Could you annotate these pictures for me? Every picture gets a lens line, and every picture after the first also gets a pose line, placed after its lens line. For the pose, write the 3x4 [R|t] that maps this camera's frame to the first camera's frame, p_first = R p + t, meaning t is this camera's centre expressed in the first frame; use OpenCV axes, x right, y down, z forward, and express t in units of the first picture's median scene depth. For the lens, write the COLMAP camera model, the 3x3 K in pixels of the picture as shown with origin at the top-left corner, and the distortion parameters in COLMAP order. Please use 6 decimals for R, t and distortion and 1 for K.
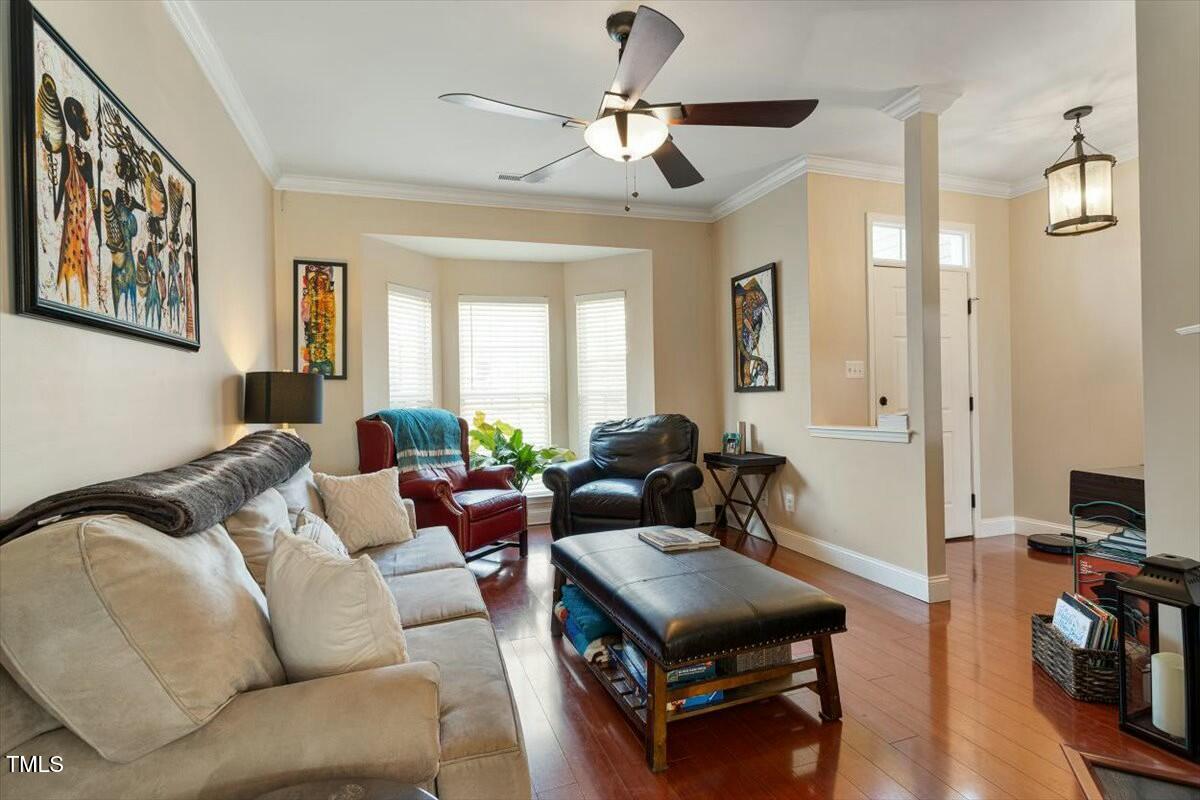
lens RADIAL K [[579.4, 0, 597.6], [0, 579.4, 397.3], [0, 0, 1]] dist [0.002192, 0.001187]
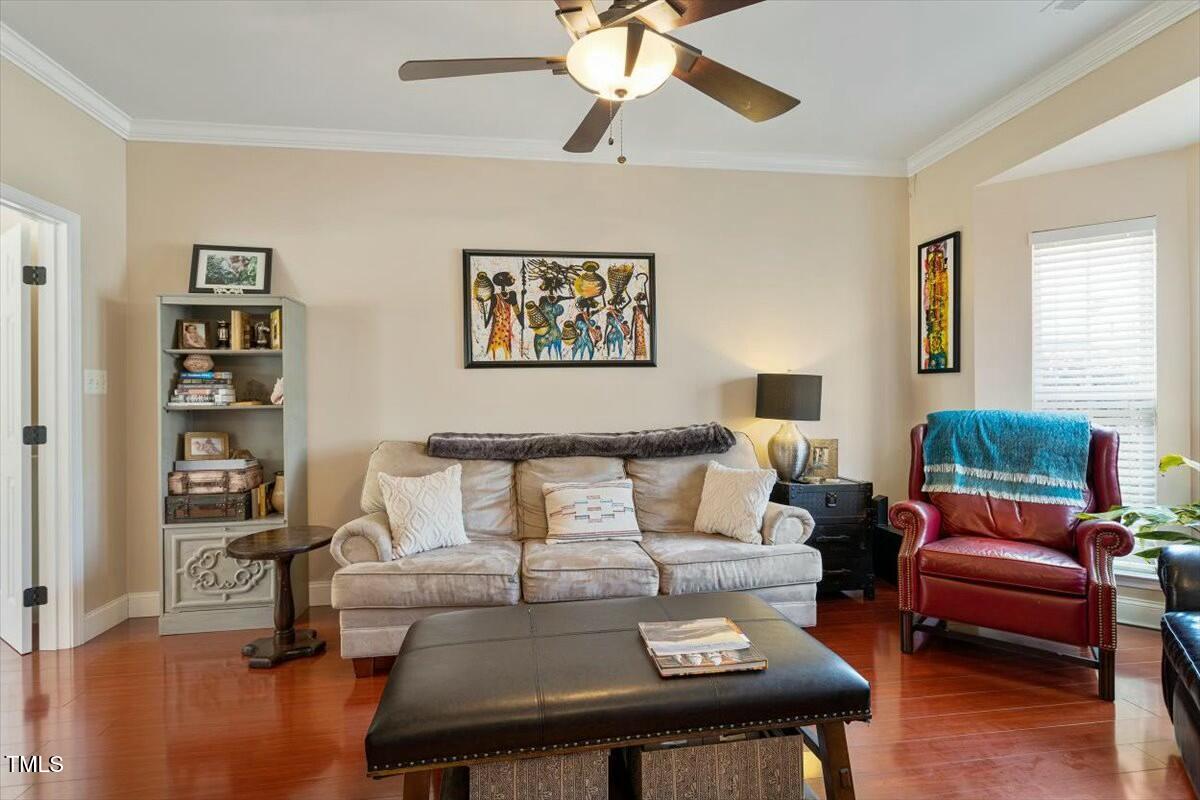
lens RADIAL K [[579.4, 0, 597.6], [0, 579.4, 397.3], [0, 0, 1]] dist [0.002192, 0.001187]
pose [[-0.192271, 0.016026, -0.981211, 0.489473], [0.010996, 0.999839, 0.014175, -0.012520], [0.981280, -0.008064, -0.192416, 0.669001]]
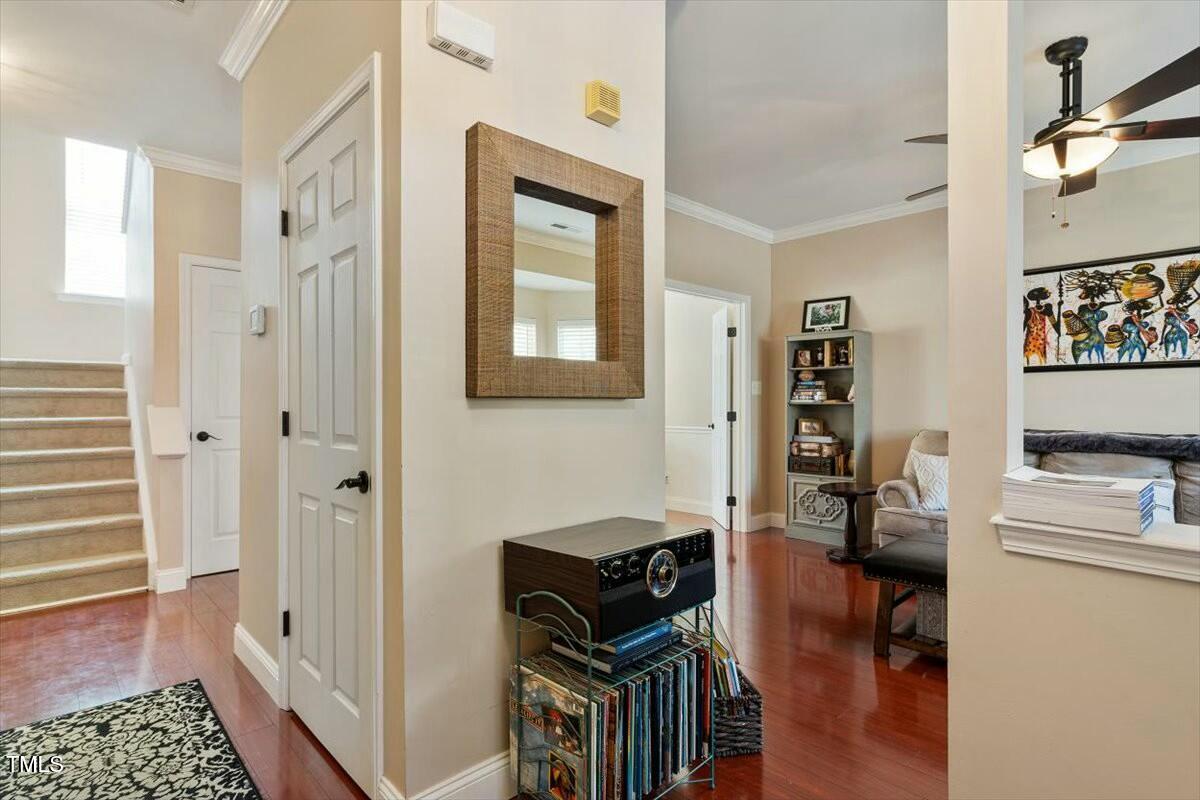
lens RADIAL K [[598.3, 0, 600.0], [0, 598.3, 400.0], [0, 0, 1]] dist [0.000843, 0.000630]
pose [[-0.912457, 0.015778, -0.408867, 0.760170], [0.013891, 0.999875, 0.007585, -0.016555], [0.408936, 0.001242, -0.912562, 0.987013]]
